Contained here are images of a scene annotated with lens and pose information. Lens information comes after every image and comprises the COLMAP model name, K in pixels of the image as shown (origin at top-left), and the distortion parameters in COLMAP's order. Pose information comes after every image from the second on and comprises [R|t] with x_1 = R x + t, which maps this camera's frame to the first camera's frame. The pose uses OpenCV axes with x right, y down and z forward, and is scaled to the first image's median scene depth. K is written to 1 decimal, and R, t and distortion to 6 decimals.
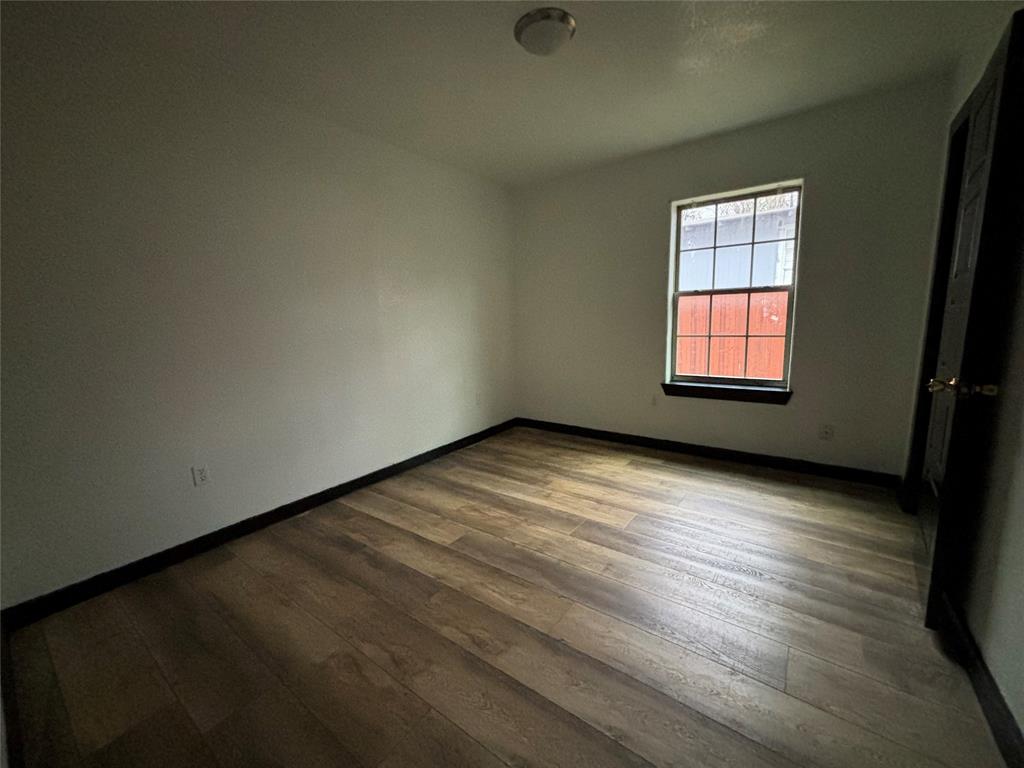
lens RADIAL K [[409.1, 0, 512.0], [0, 409.1, 384.0], [0, 0, 1]] dist [-0.000788, 0.000214]
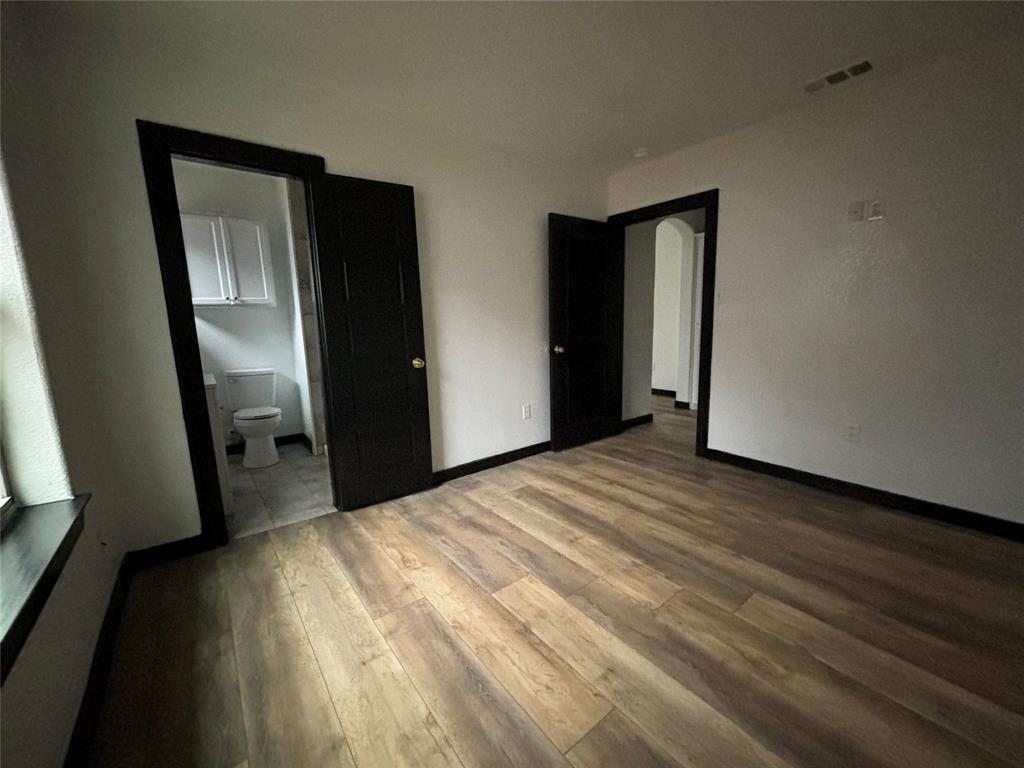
lens RADIAL K [[409.1, 0, 512.0], [0, 409.1, 384.0], [0, 0, 1]] dist [-0.000788, 0.000214]
pose [[-0.960717, 0.009466, 0.277368, 0.070396], [0.097133, 0.947676, 0.304097, -0.264610], [-0.259976, 0.319093, -0.911368, 1.615180]]
